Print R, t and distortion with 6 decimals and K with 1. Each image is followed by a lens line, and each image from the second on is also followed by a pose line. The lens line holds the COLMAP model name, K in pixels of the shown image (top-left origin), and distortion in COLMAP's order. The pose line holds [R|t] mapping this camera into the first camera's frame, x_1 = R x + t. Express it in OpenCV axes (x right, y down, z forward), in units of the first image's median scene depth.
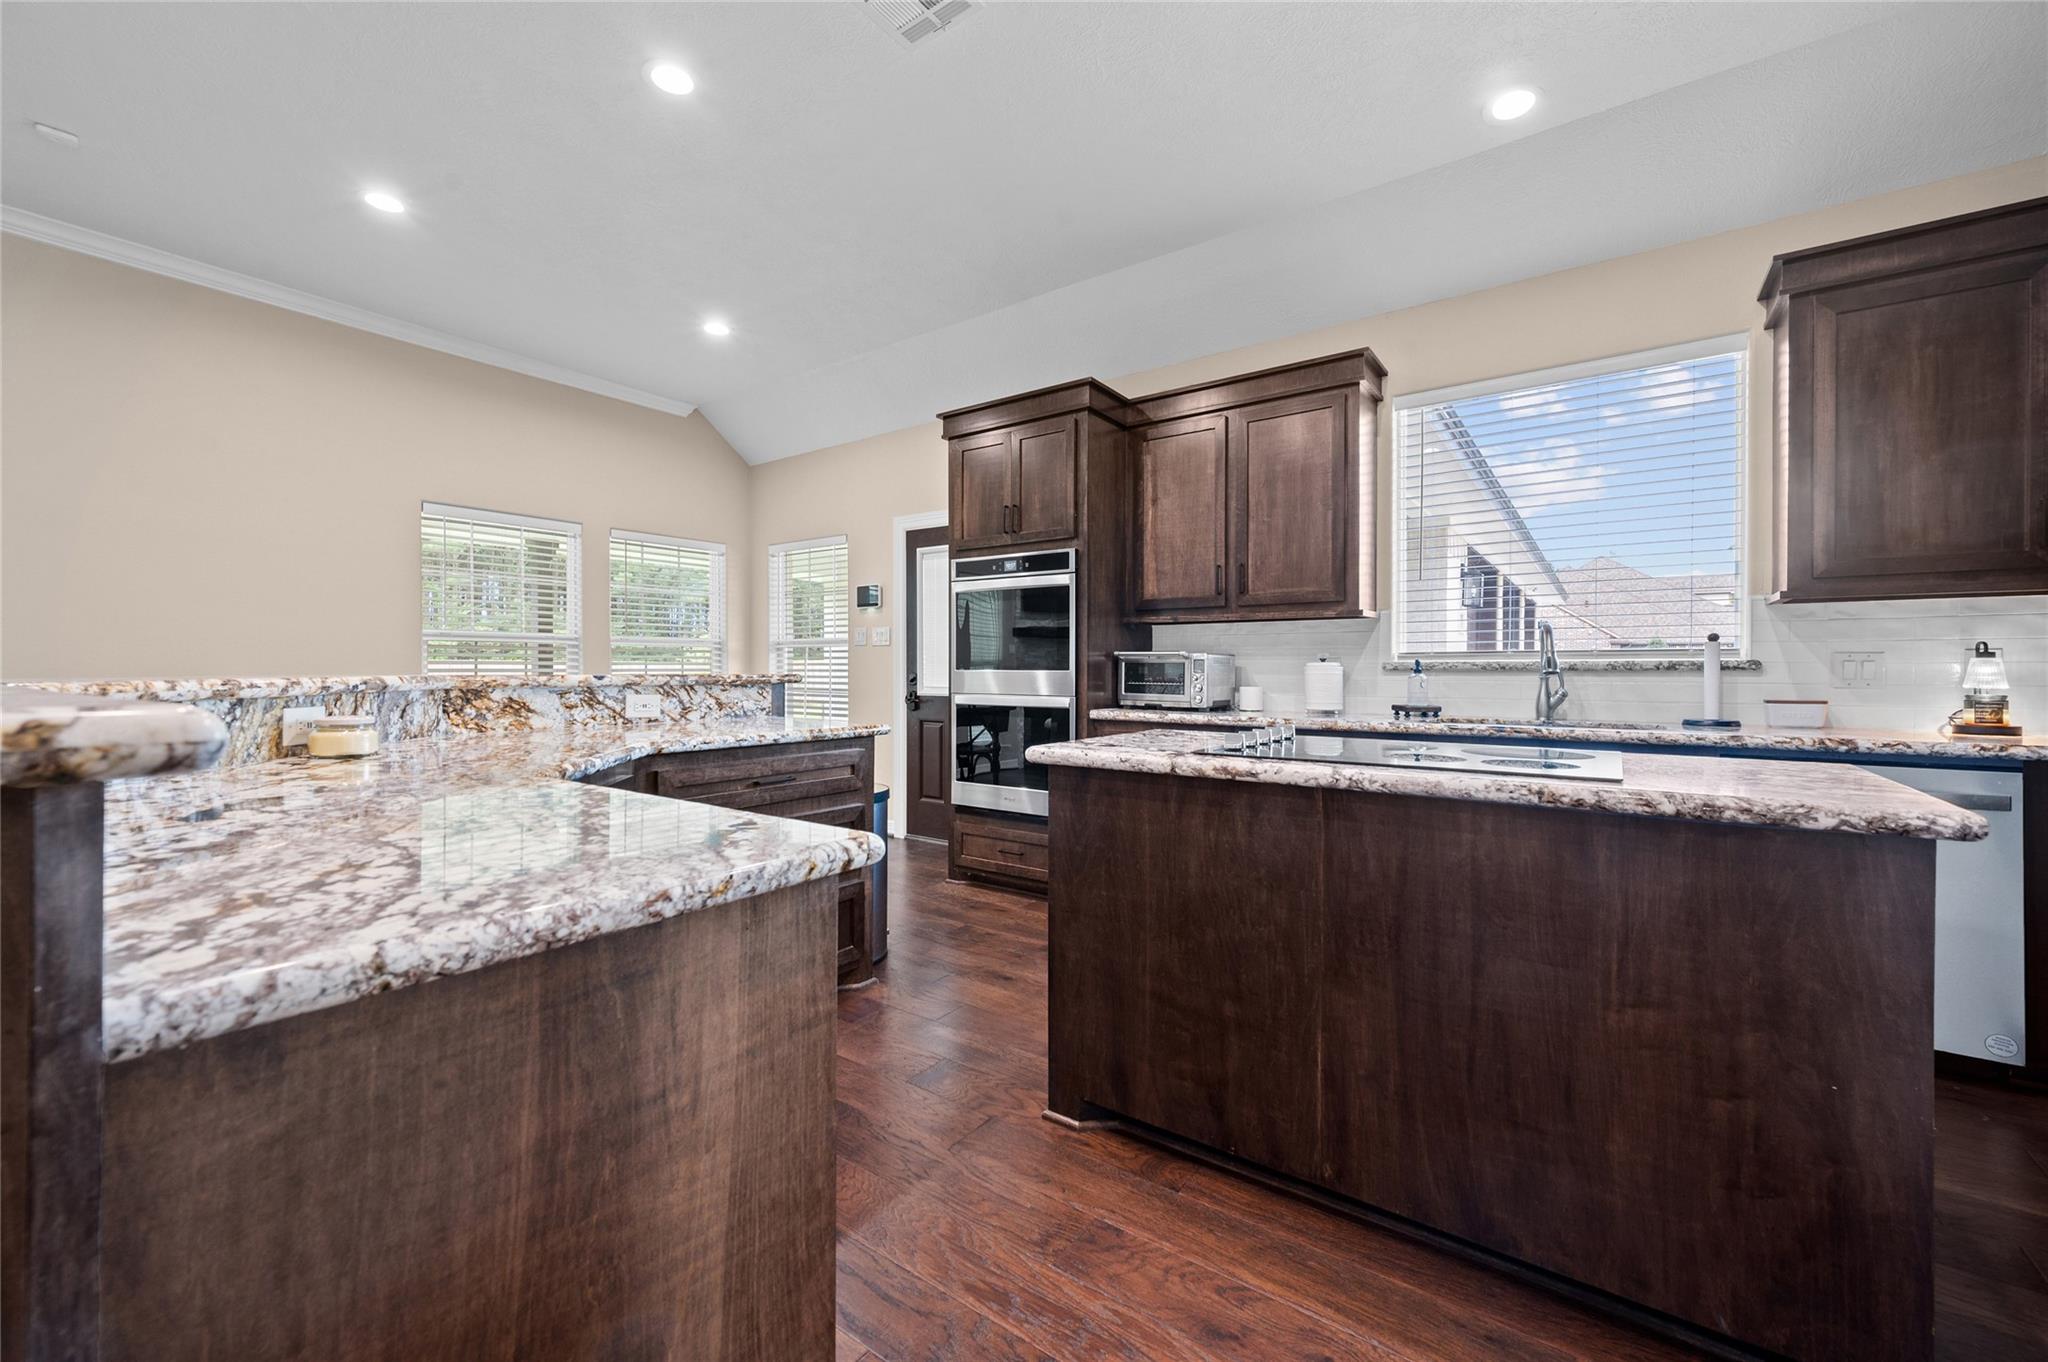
lens RADIAL K [[815.7, 0, 1026.2], [0, 815.7, 672.8], [0, 0, 1]] dist [-0.001027, -0.000158]
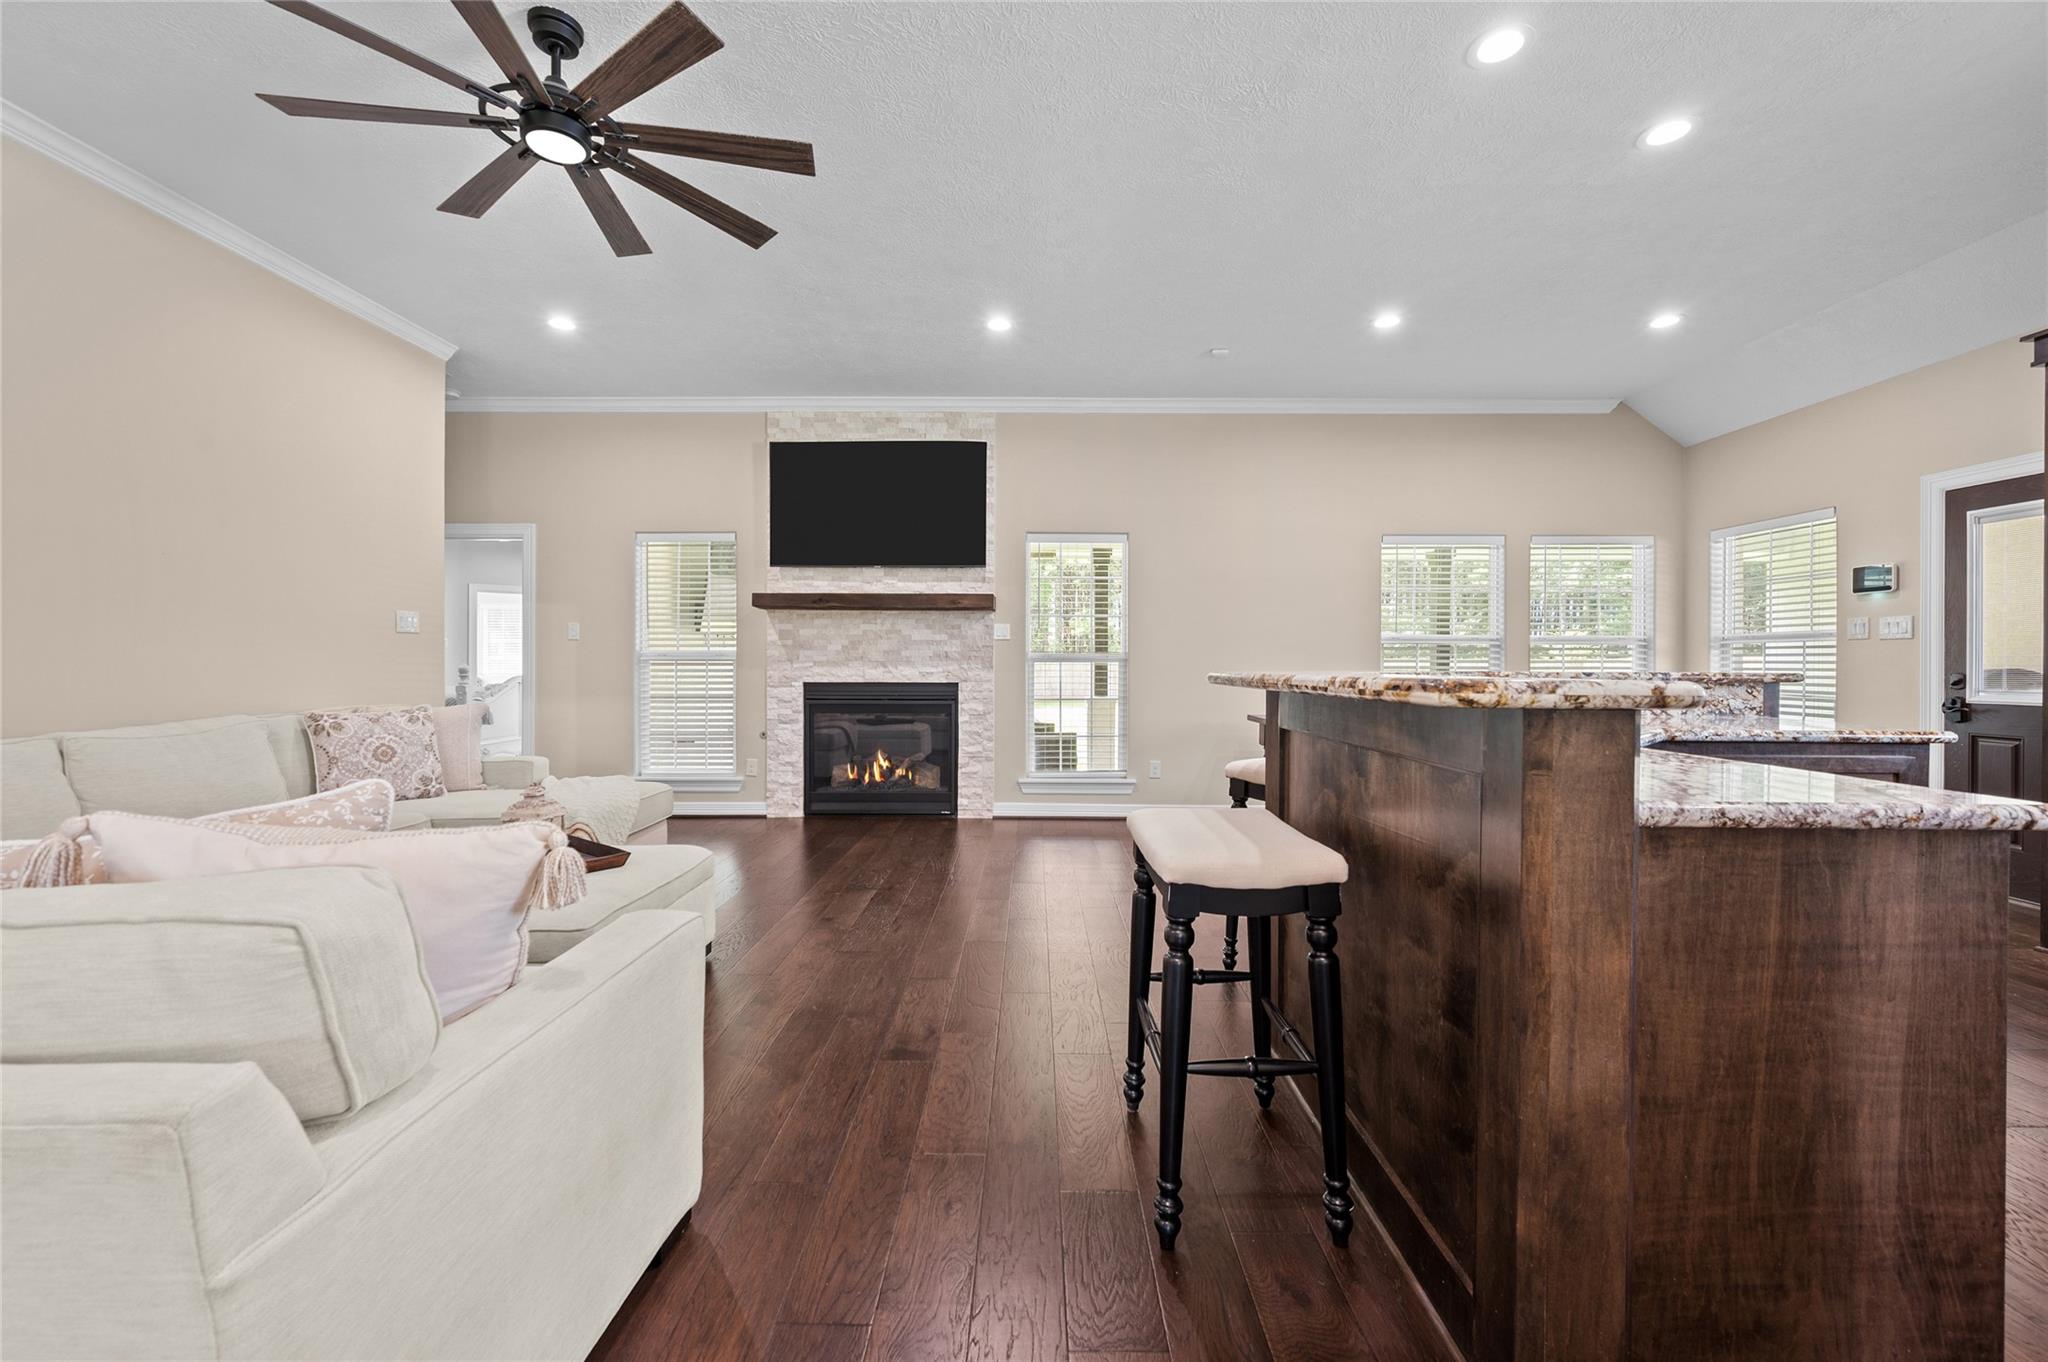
lens RADIAL K [[815.0, 0, 1025.4], [0, 815.0, 668.4], [0, 0, 1]] dist [0.001930, 0.000718]
pose [[0.575702, 0.005262, -0.817643, -0.024694], [-0.007321, 0.999972, 0.001281, 0.001677], [0.817627, 0.005249, 0.575724, -0.303138]]
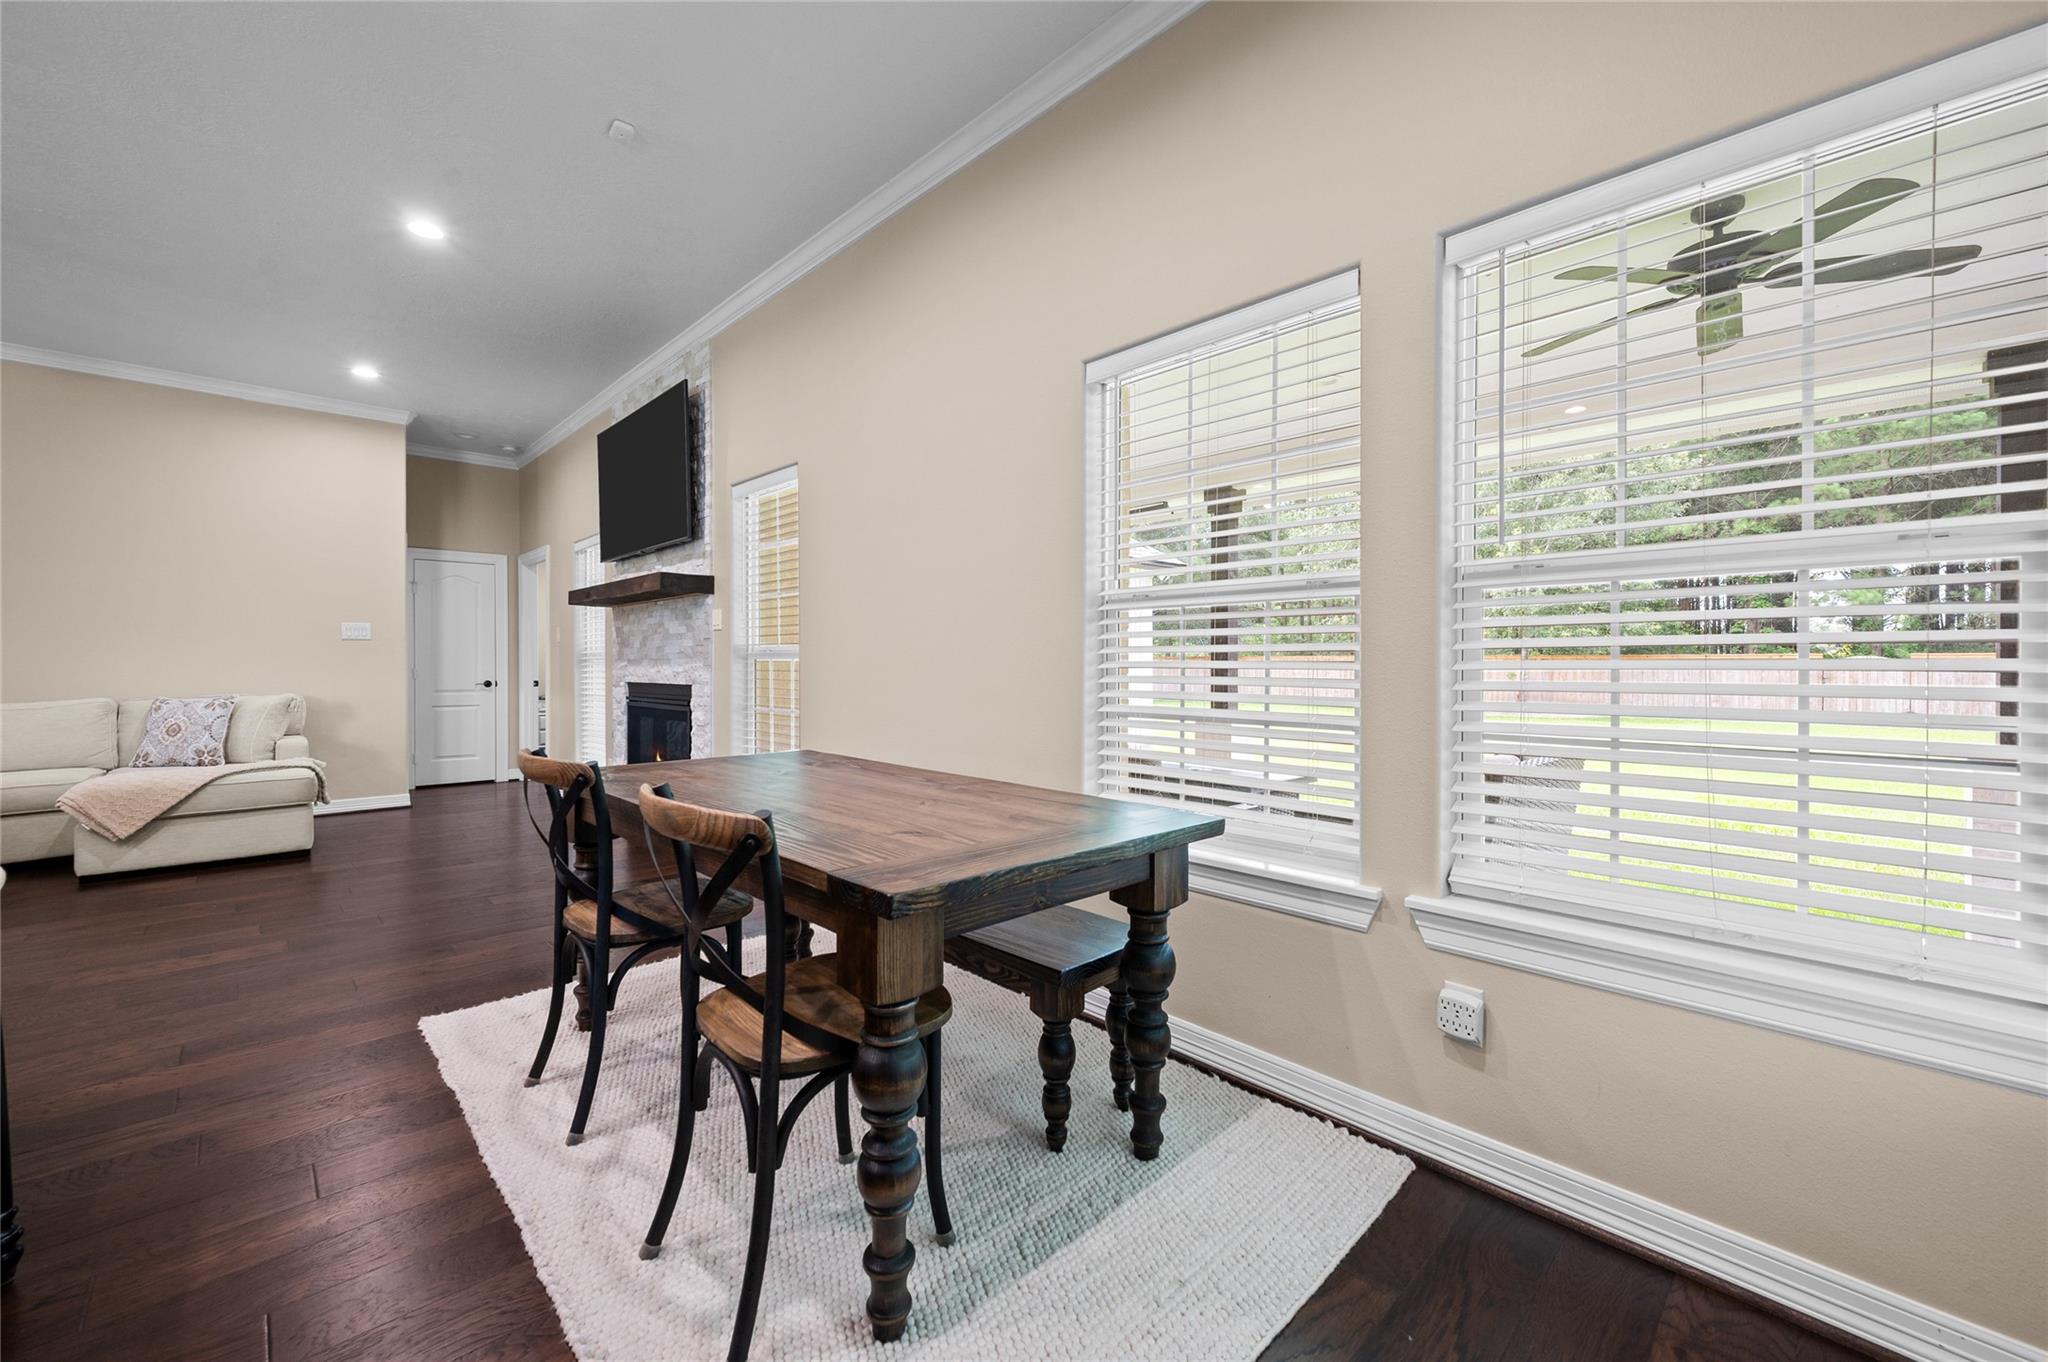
lens RADIAL K [[818.8, 0, 1024.0], [0, 818.8, 663.3], [0, 0, 1]] dist [0.001616, 0.000501]
pose [[-0.184367, -0.000489, -0.982857, -0.277741], [-0.005780, 0.999983, 0.000587, -0.007560], [0.982840, 0.005789, -0.184367, 1.648544]]
